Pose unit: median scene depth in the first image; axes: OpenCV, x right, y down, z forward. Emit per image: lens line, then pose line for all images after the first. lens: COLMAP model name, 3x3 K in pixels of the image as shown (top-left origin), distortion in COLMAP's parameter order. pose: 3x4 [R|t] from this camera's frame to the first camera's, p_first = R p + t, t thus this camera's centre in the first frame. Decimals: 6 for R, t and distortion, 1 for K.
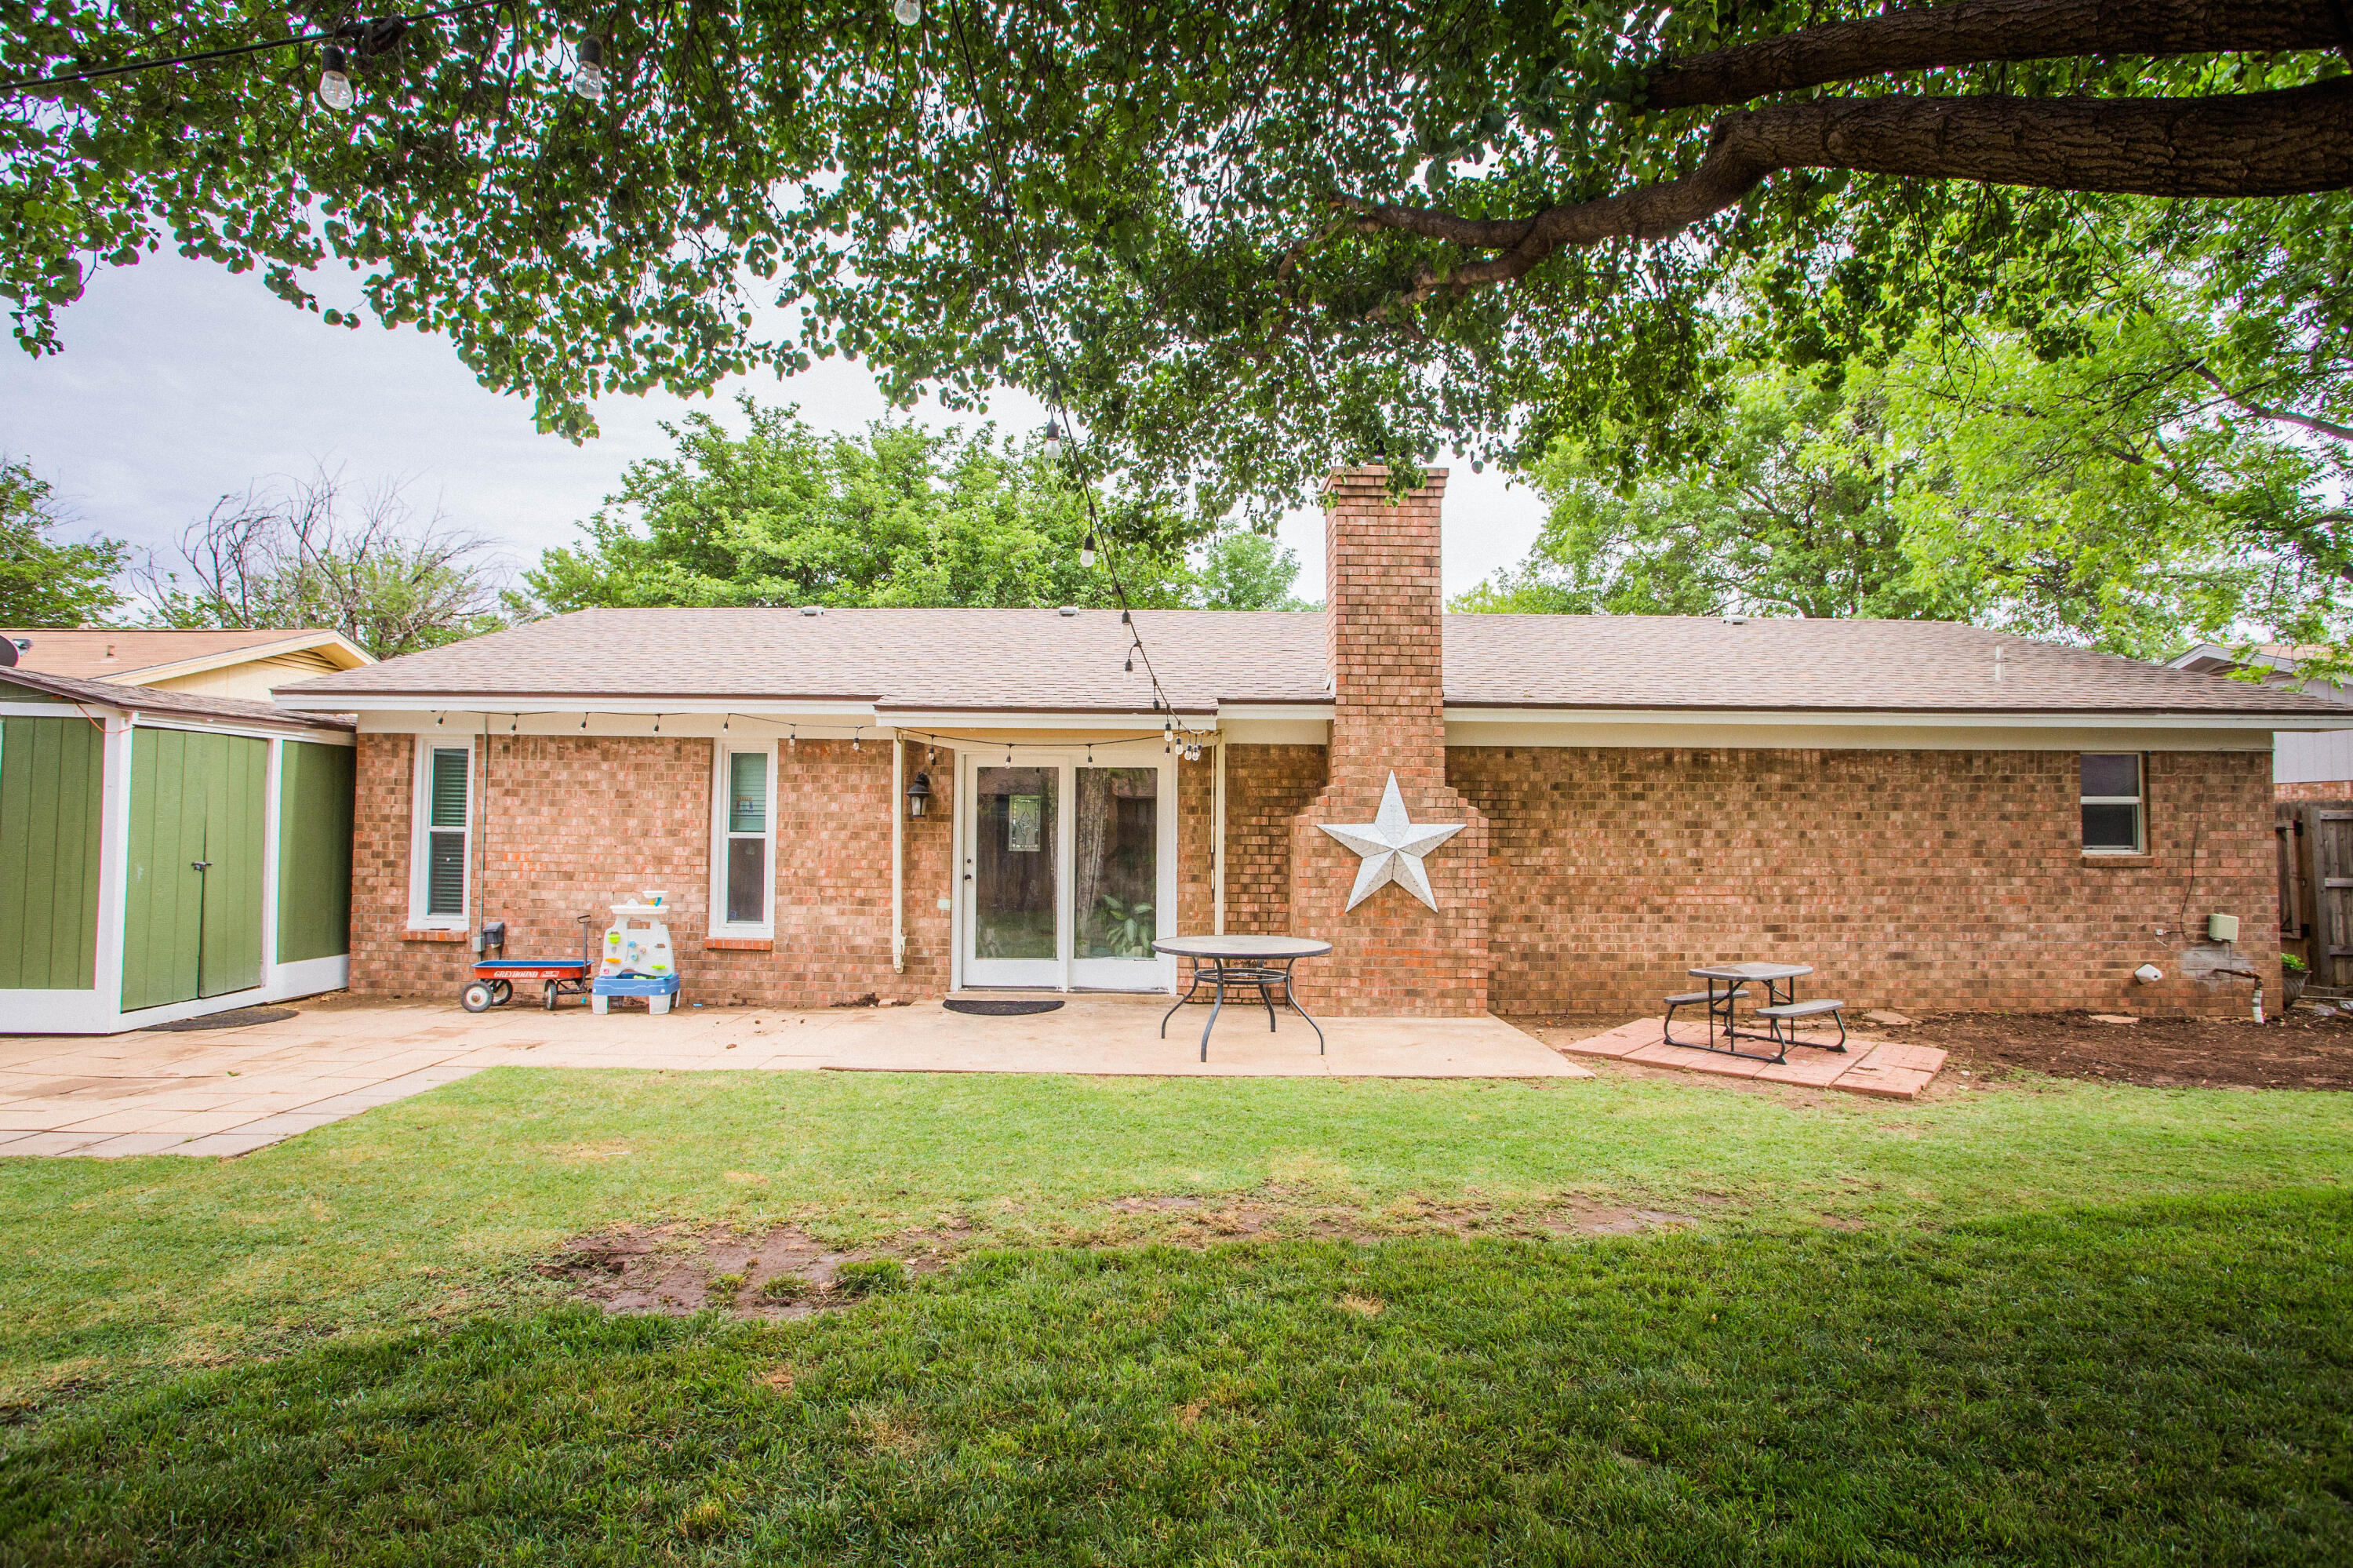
lens RADIAL K [[1170.9, 0, 1176.5], [0, 1170.9, 784.0], [0, 0, 1]] dist [-0.062953, 0.000948]
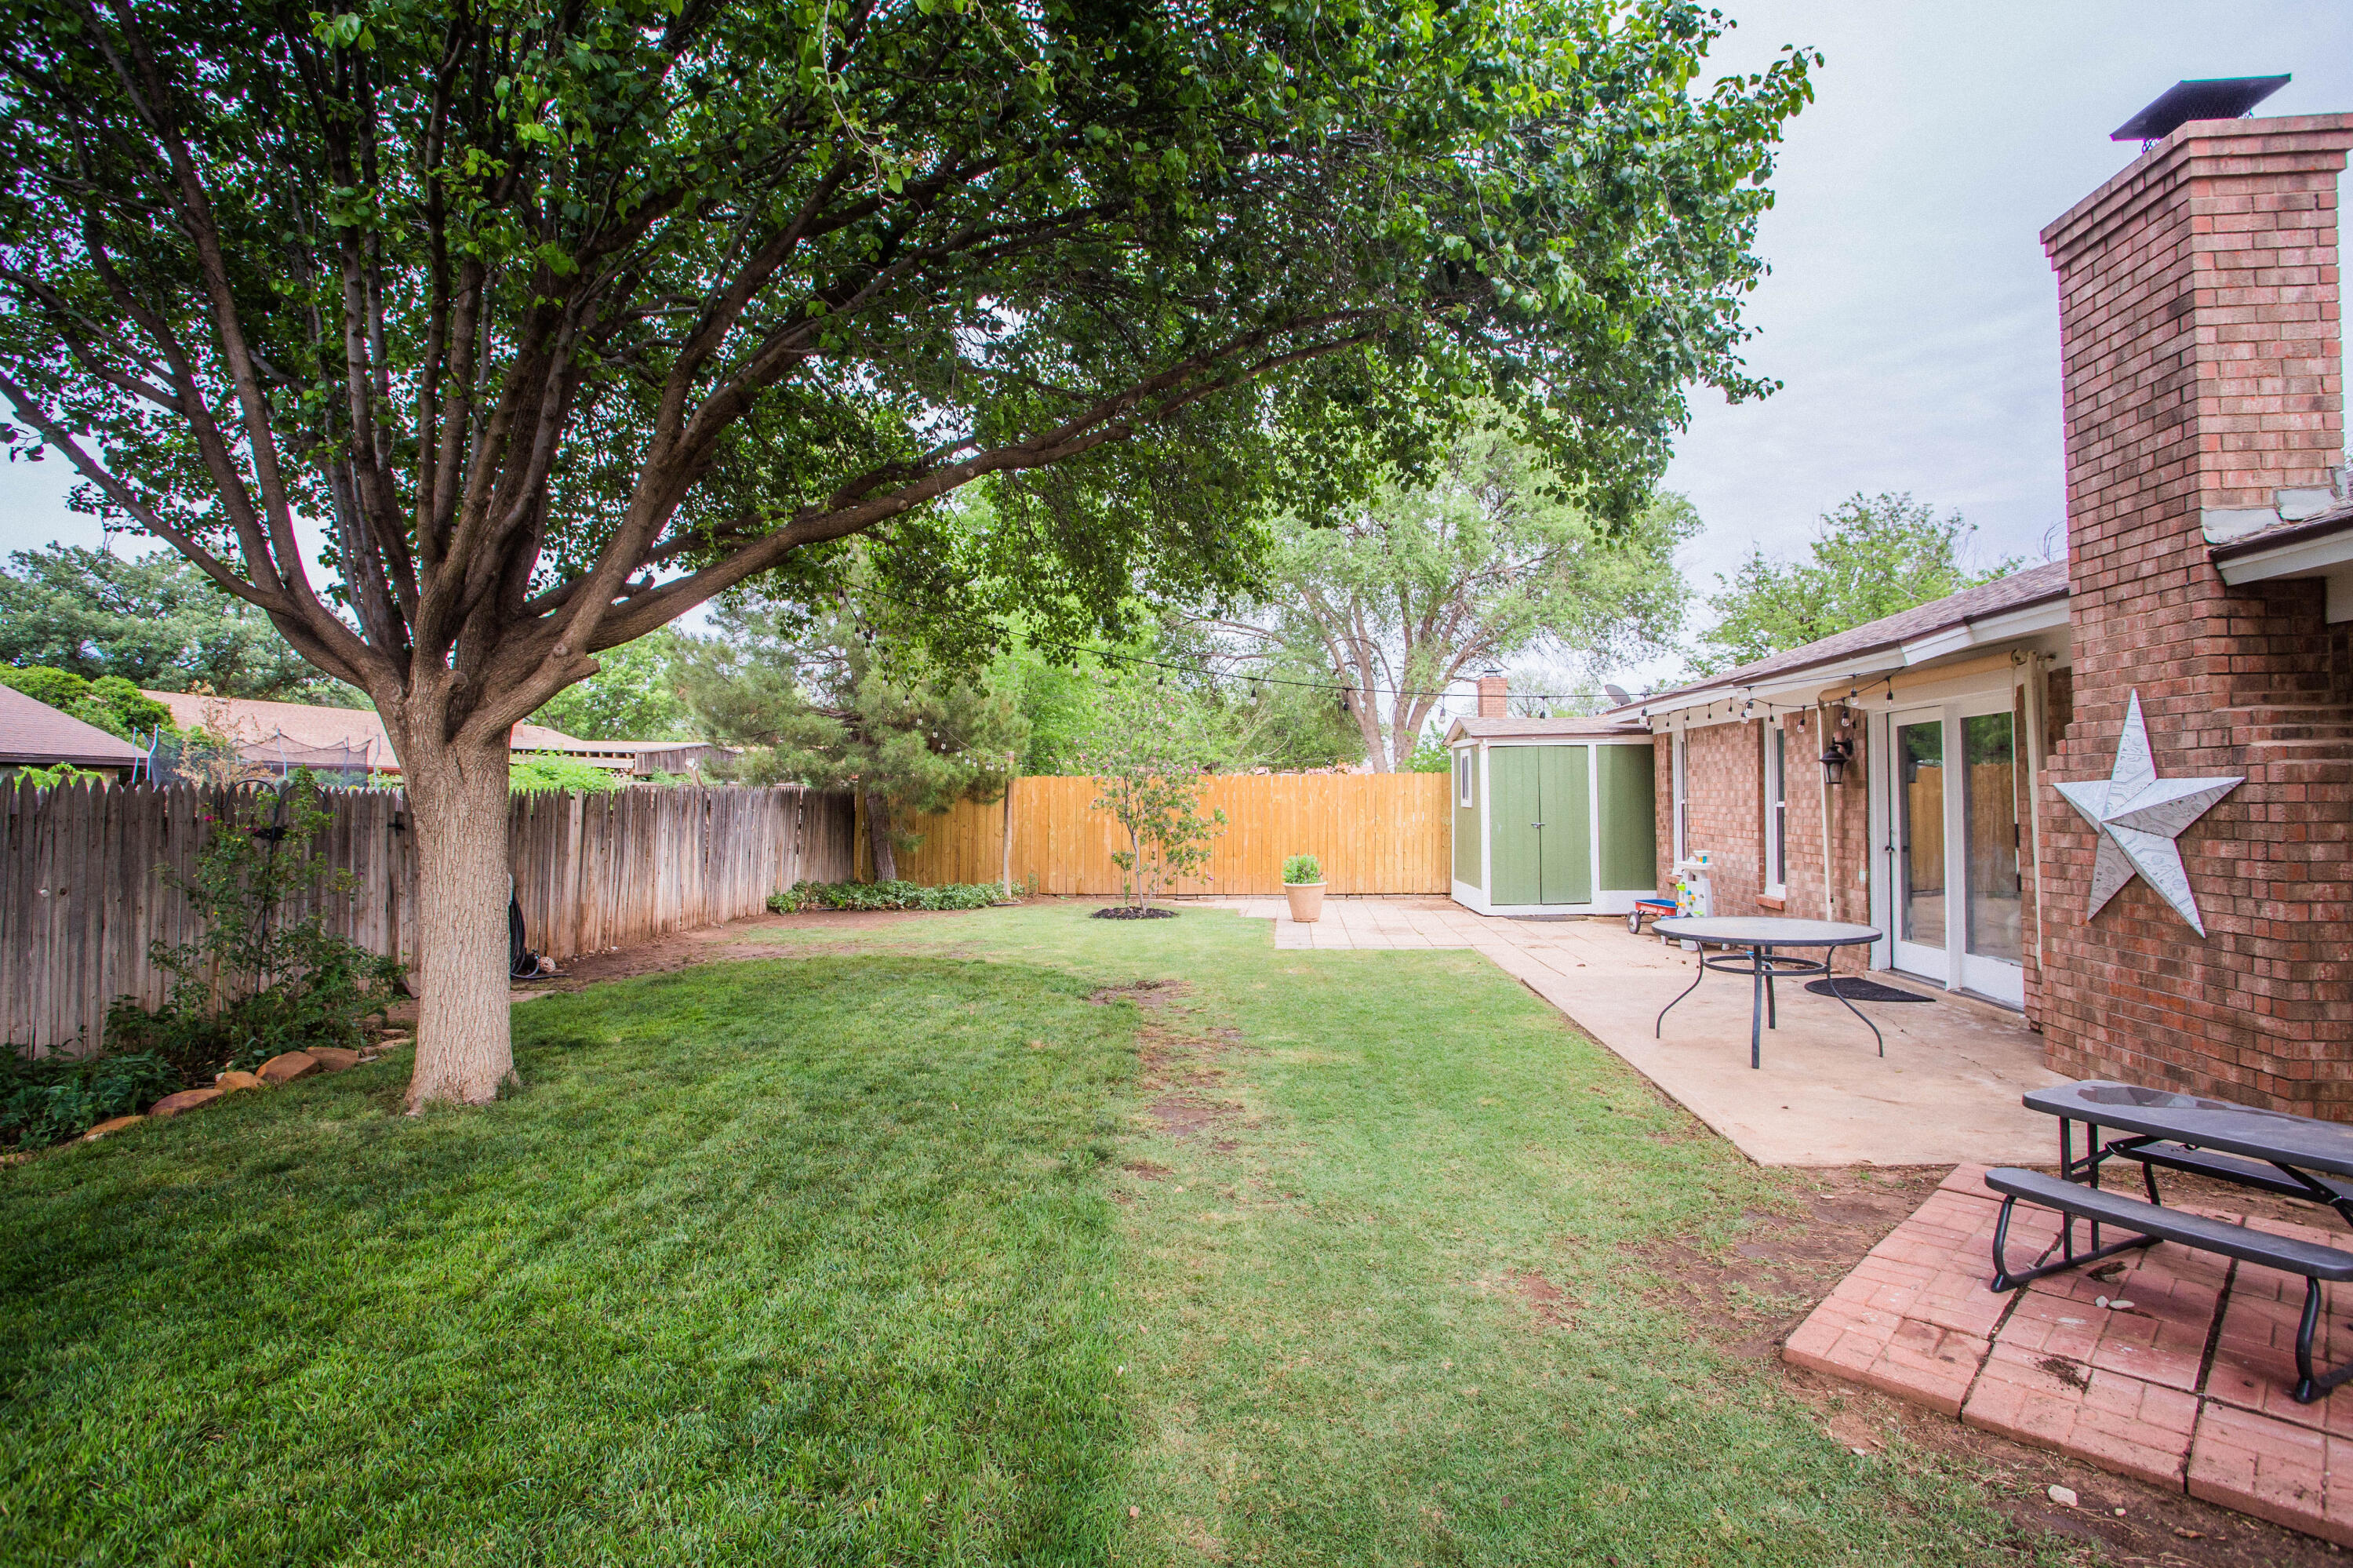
lens RADIAL K [[1123.6, 0, 1176.5], [0, 1123.6, 784.0], [0, 0, 1]] dist [-0.001075, 0.000536]
pose [[-0.087319, -0.022488, -0.995927, 0.793610], [0.048623, 0.998457, -0.026808, 0.027707], [0.994993, -0.050765, -0.086091, 0.561001]]
